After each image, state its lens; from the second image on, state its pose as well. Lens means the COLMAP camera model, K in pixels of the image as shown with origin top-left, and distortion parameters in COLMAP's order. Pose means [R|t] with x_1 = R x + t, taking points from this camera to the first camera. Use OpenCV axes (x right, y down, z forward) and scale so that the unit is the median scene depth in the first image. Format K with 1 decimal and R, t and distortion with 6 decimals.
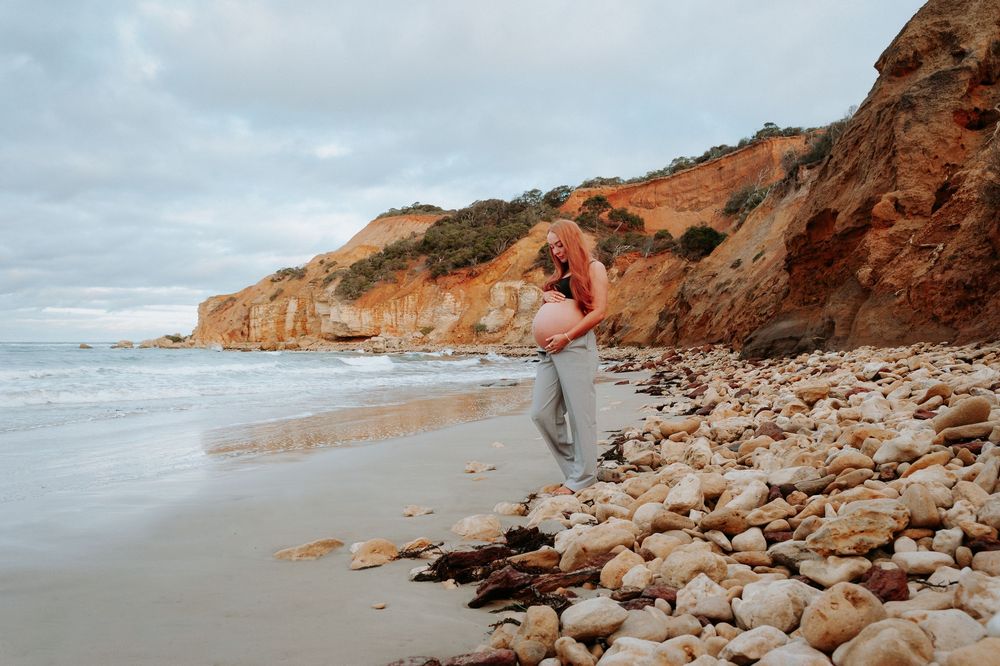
lens RADIAL K [[775.0, 0, 505.4], [0, 775.0, 330.1], [0, 0, 1]] dist [-0.009804, 0.003627]
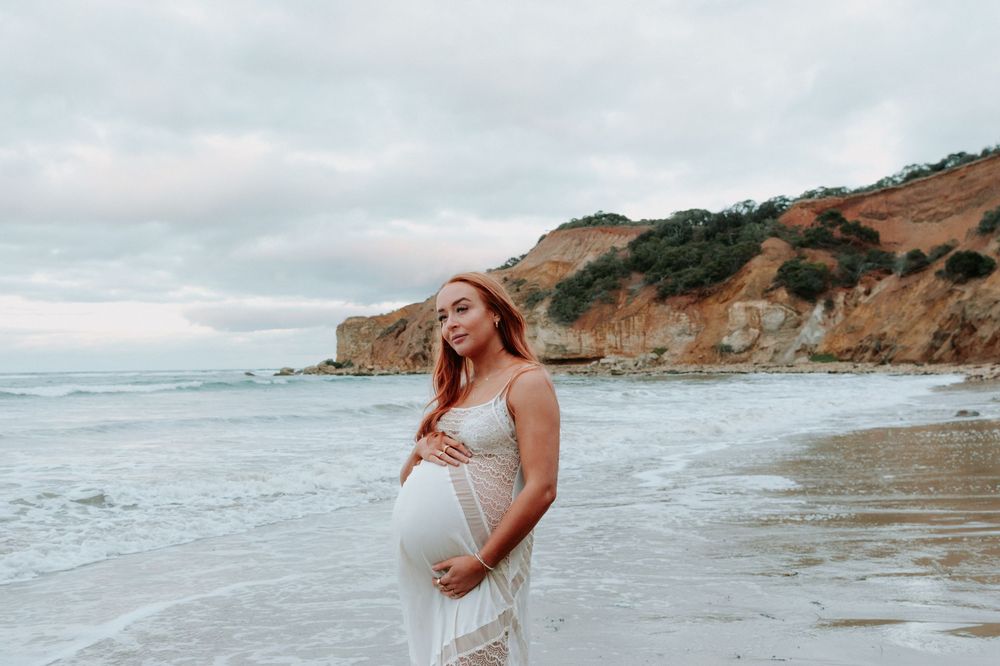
lens RADIAL K [[1022.5, 0, 508.5], [0, 1022.5, 337.2], [0, 0, 1]] dist [0.008466, 0.000000]
pose [[0.995429, -0.018748, -0.093651, -0.166496], [0.017798, 0.999781, -0.010968, -0.006813], [0.093837, 0.009251, 0.995545, -0.317882]]
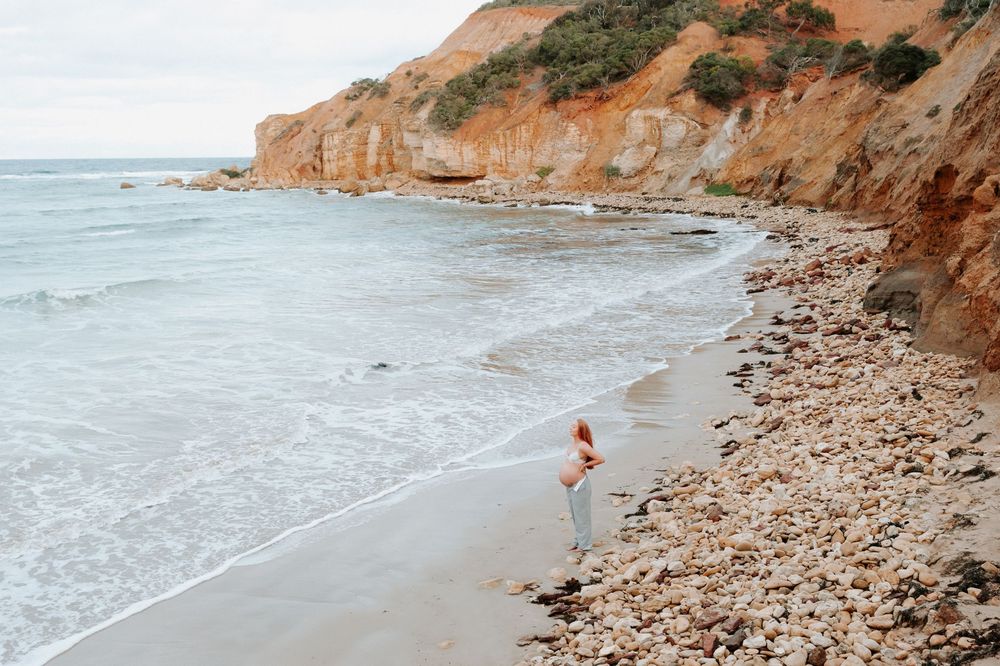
lens RADIAL K [[1040.0, 0, 521.0], [0, 1040.0, 330.3], [0, 0, 1]] dist [0.004751, 0.000000]
pose [[0.992135, 0.007712, -0.124936, 0.007889], [0.015387, 0.983016, 0.182871, -0.033951], [0.124225, -0.183356, 0.975166, -0.063967]]
